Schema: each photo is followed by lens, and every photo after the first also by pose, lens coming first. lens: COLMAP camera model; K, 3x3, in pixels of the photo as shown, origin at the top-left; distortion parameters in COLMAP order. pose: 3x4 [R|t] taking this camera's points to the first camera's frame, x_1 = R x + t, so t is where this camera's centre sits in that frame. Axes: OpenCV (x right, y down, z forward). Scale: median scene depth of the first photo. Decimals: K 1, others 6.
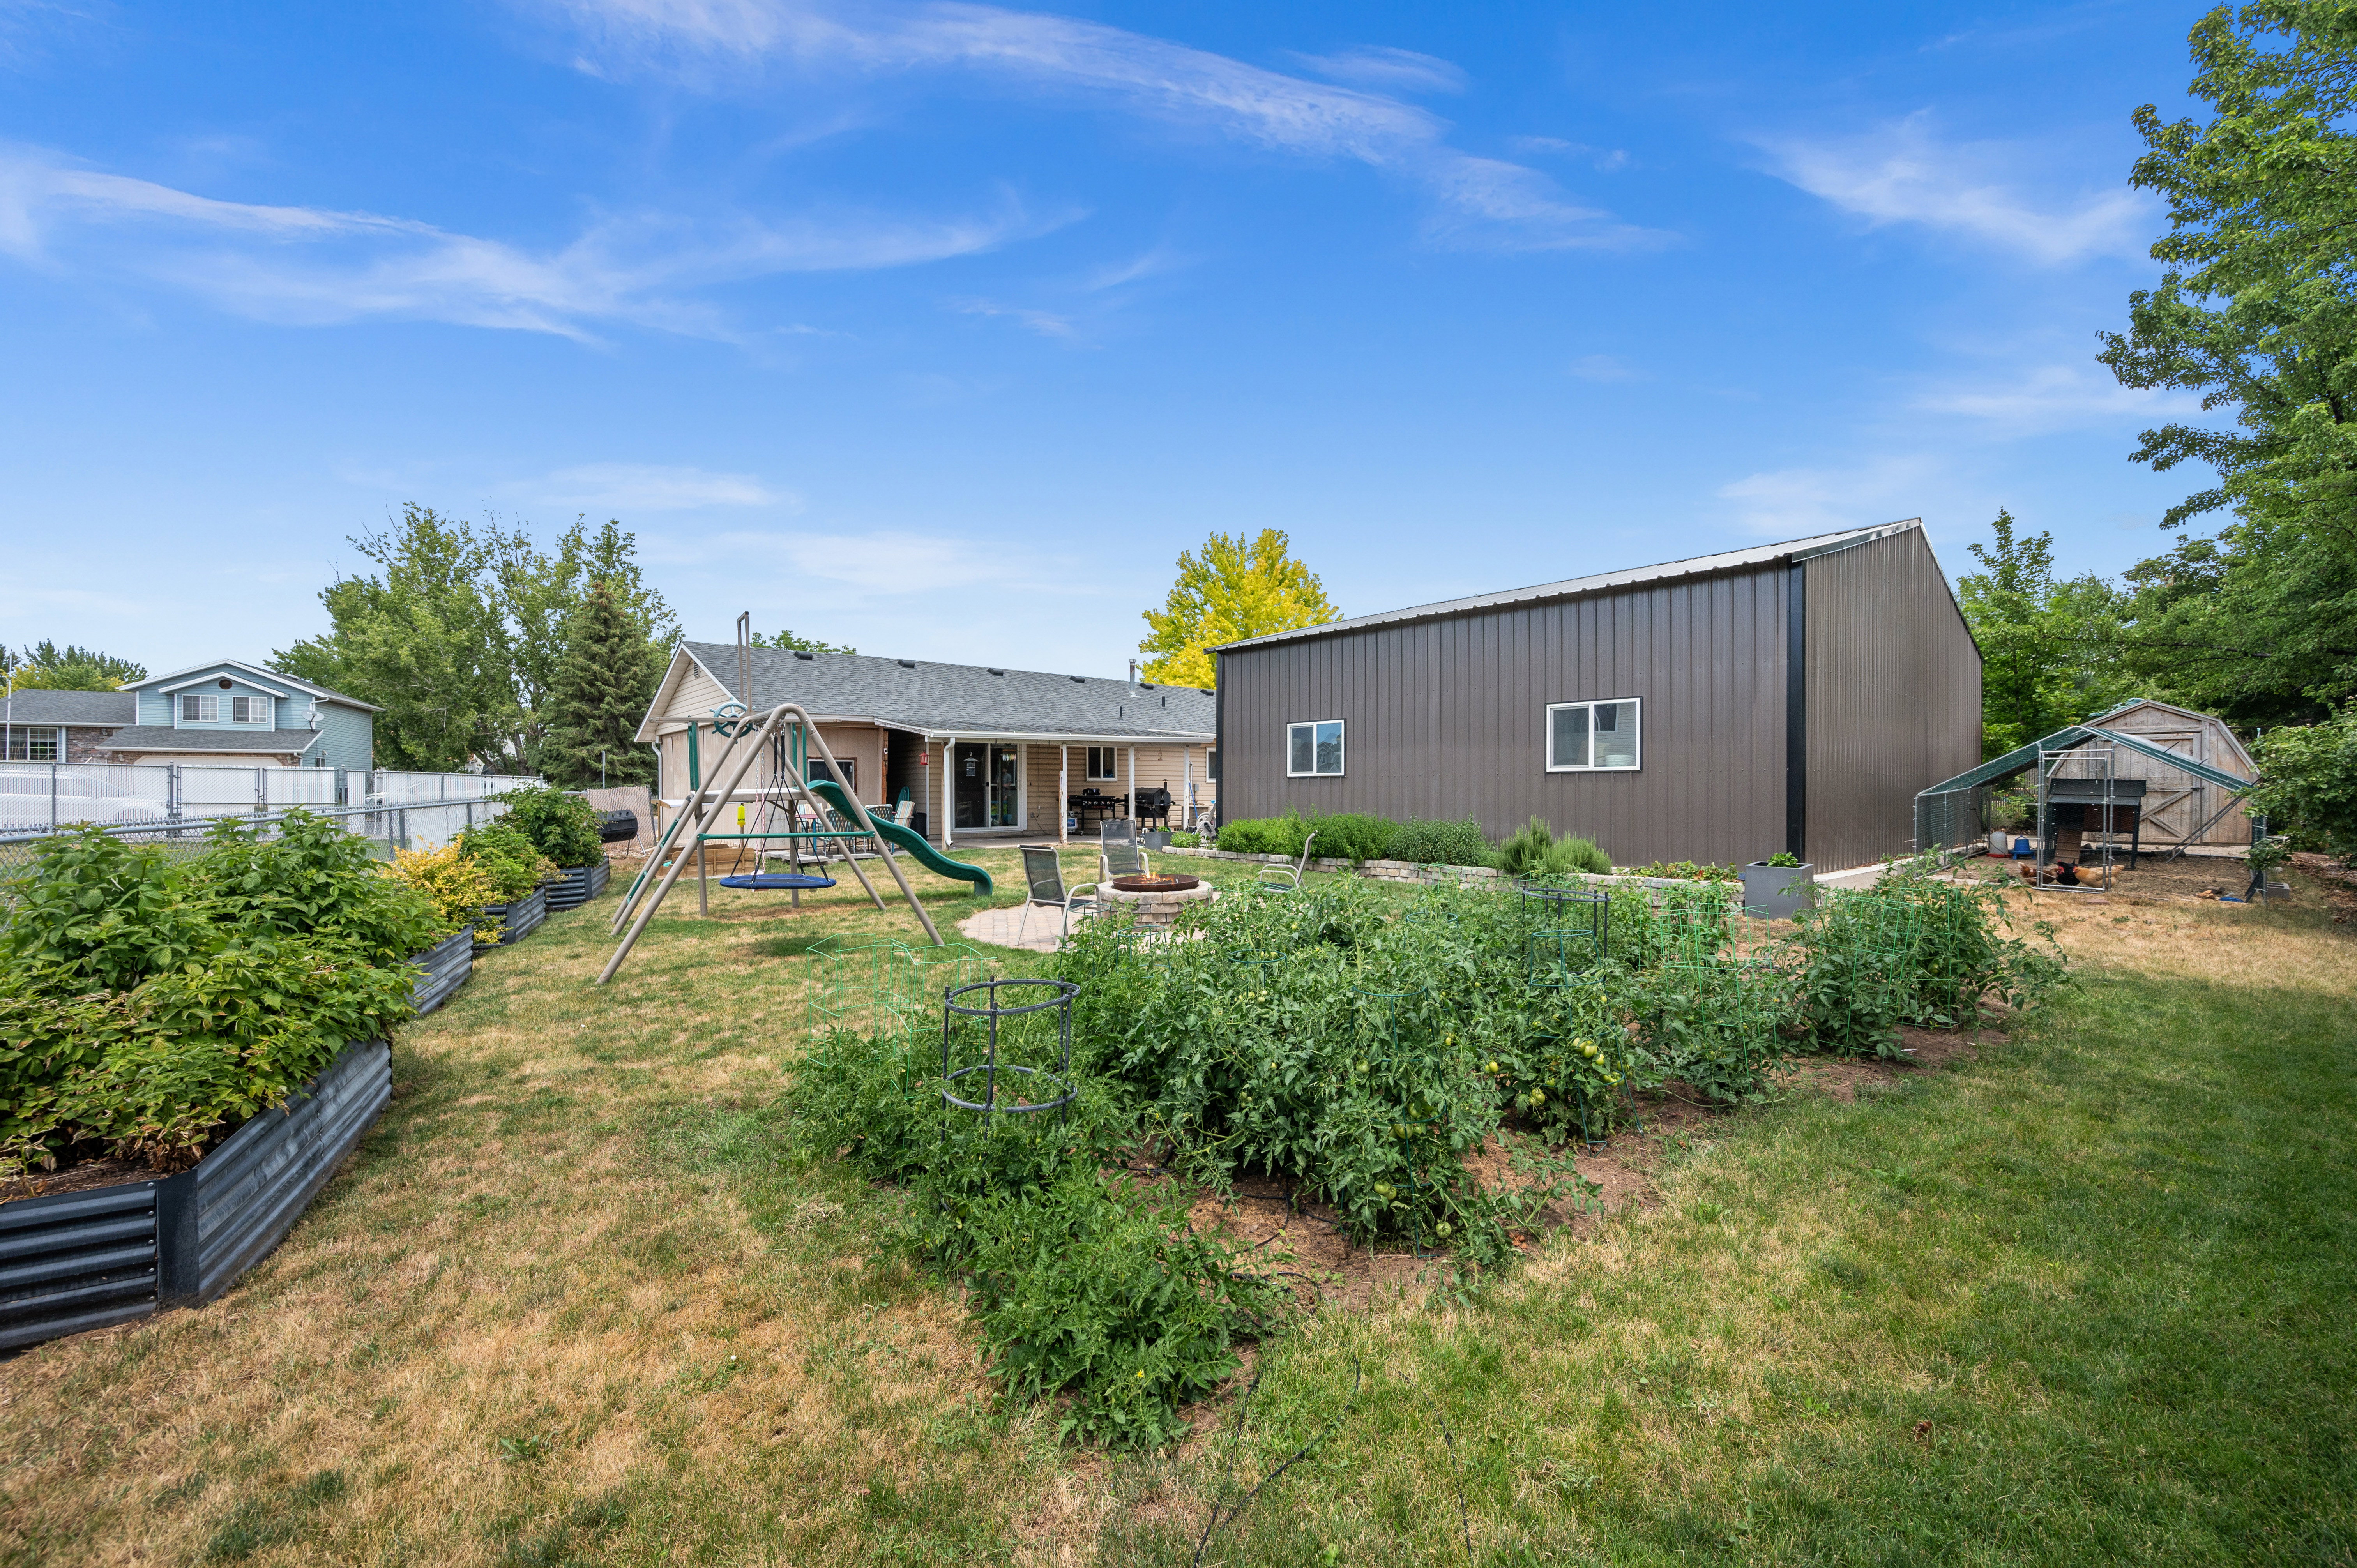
lens RADIAL K [[939.2, 0, 1190.9], [0, 939.2, 789.8], [0, 0, 1]] dist [-0.002156, -0.000466]
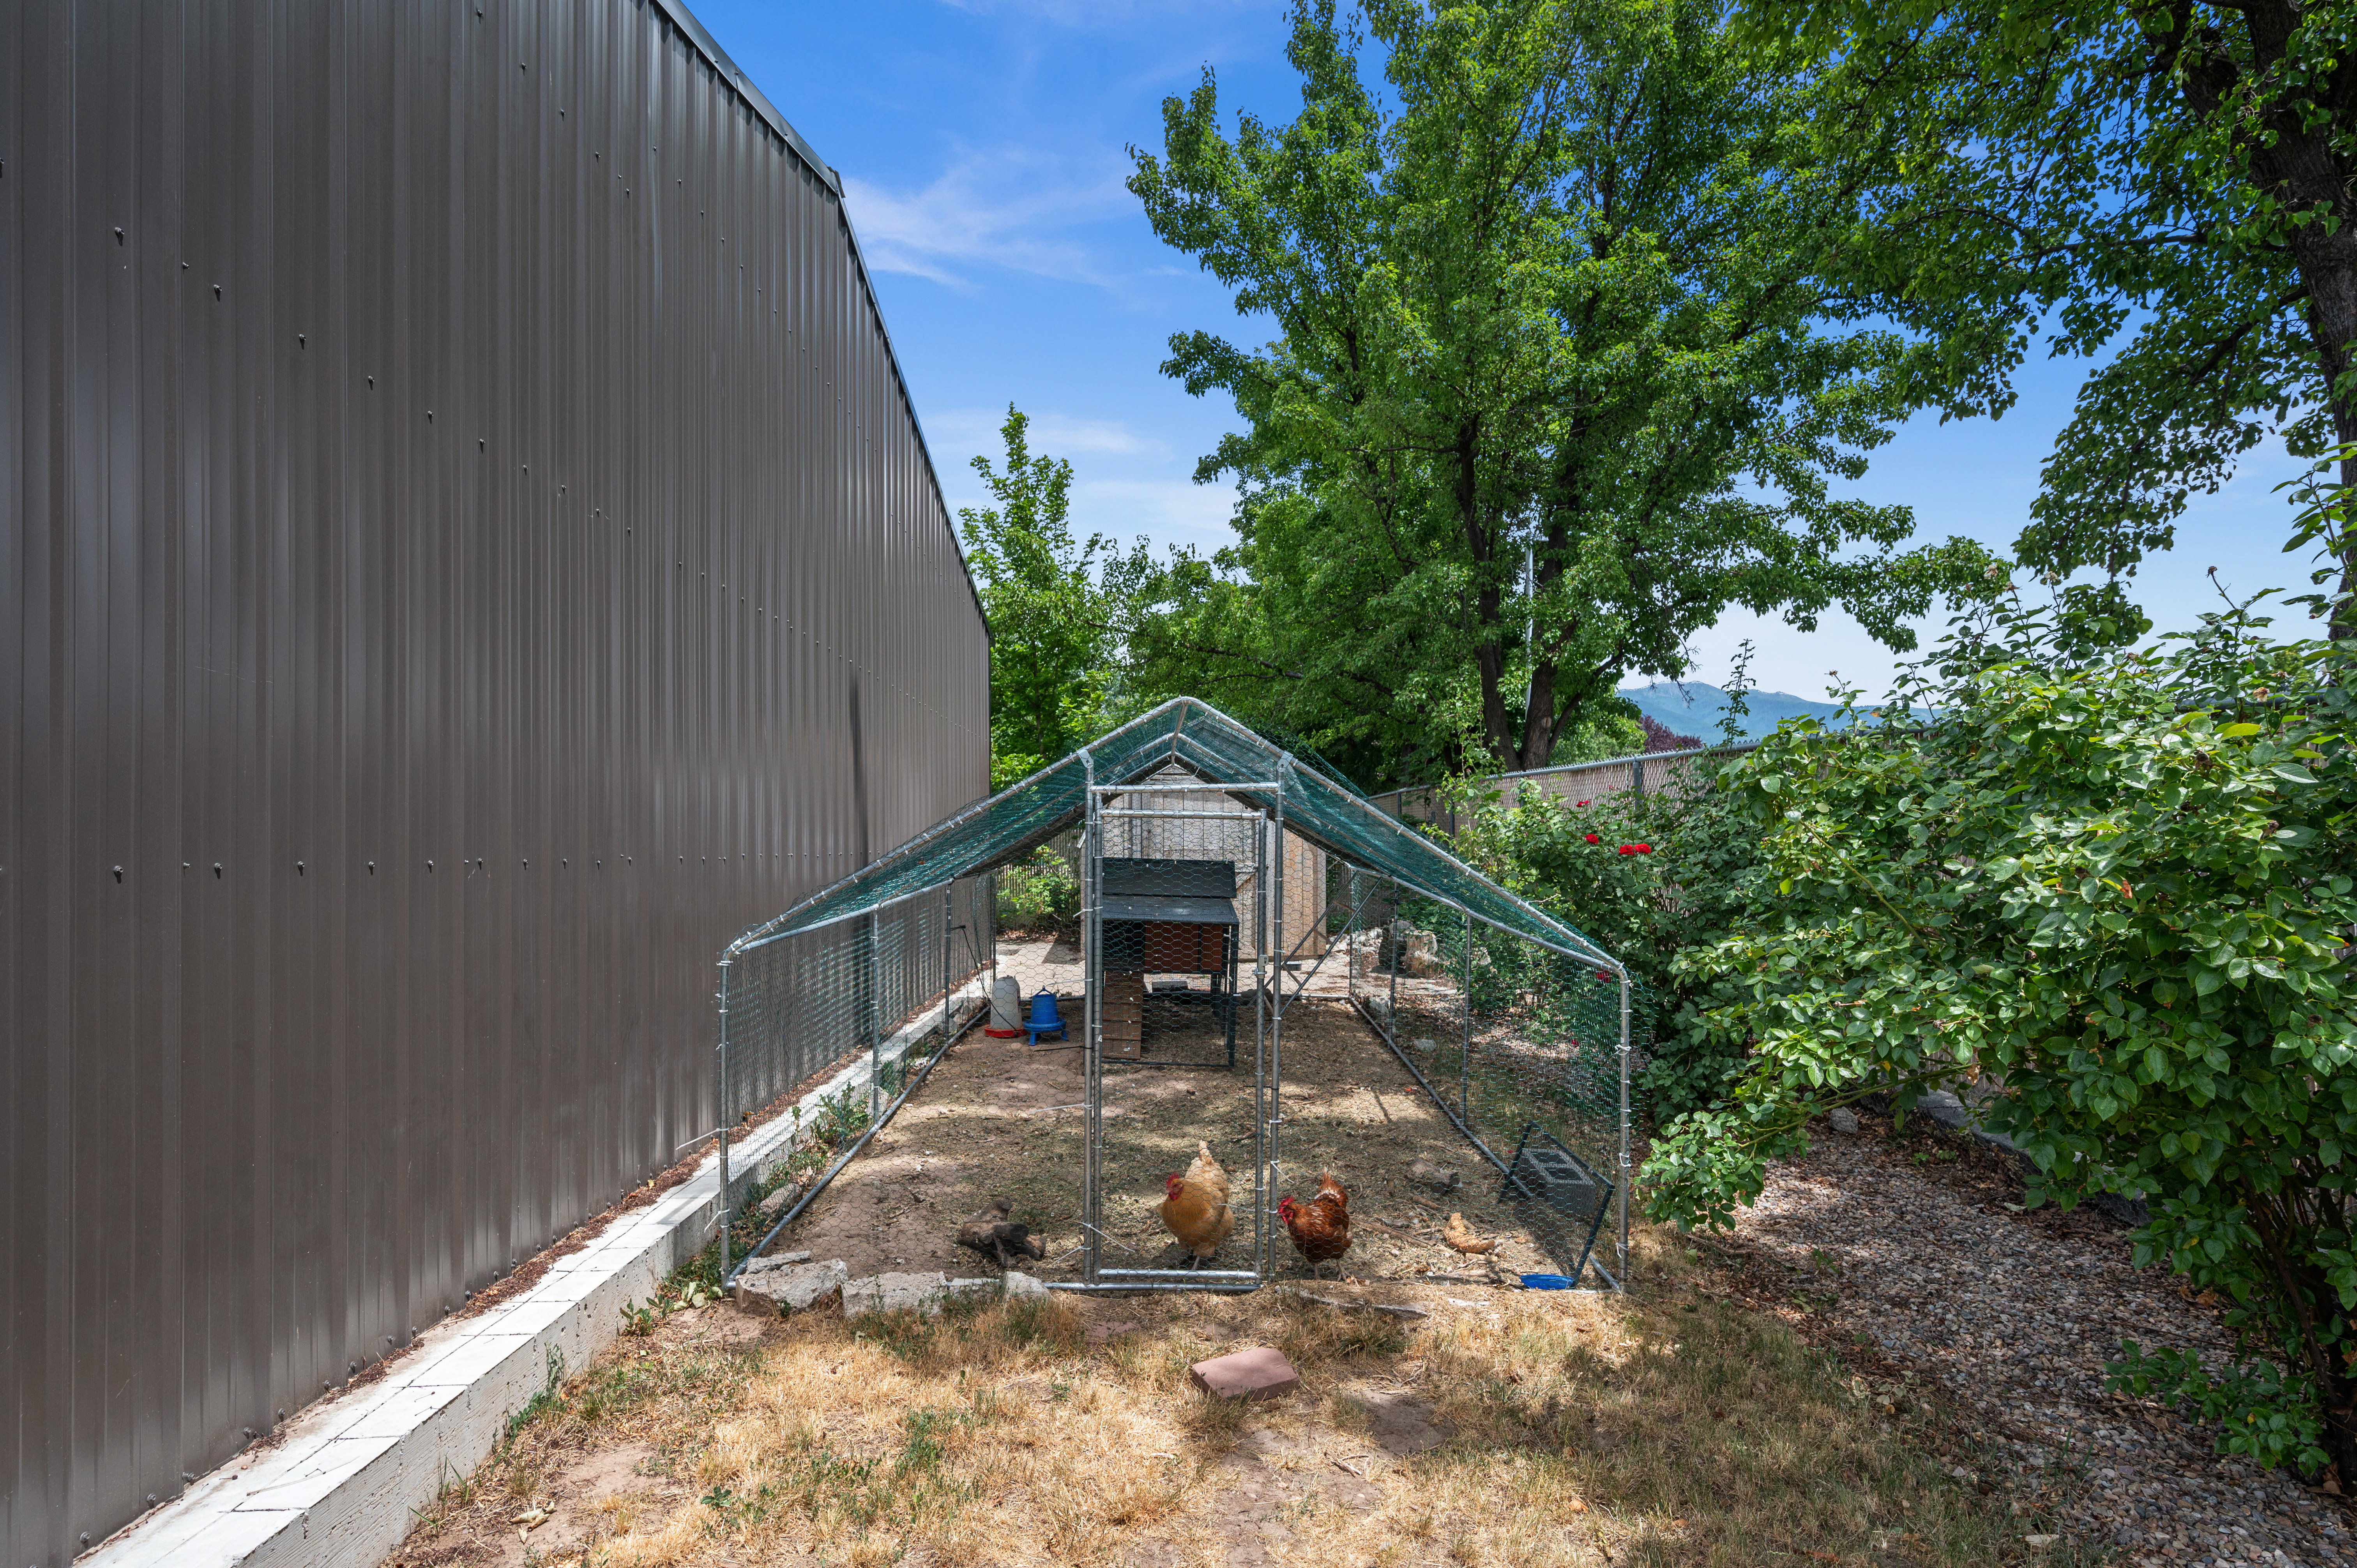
lens RADIAL K [[1169.4, 0, 1184.8], [0, 1169.4, 813.4], [0, 0, 1]] dist [-0.001034, -0.000289]
pose [[0.663849, 0.011076, 0.747785, 0.396617], [0.008394, 0.999717, -0.022259, -0.016808], [-0.747820, 0.021053, 0.663568, 0.443677]]
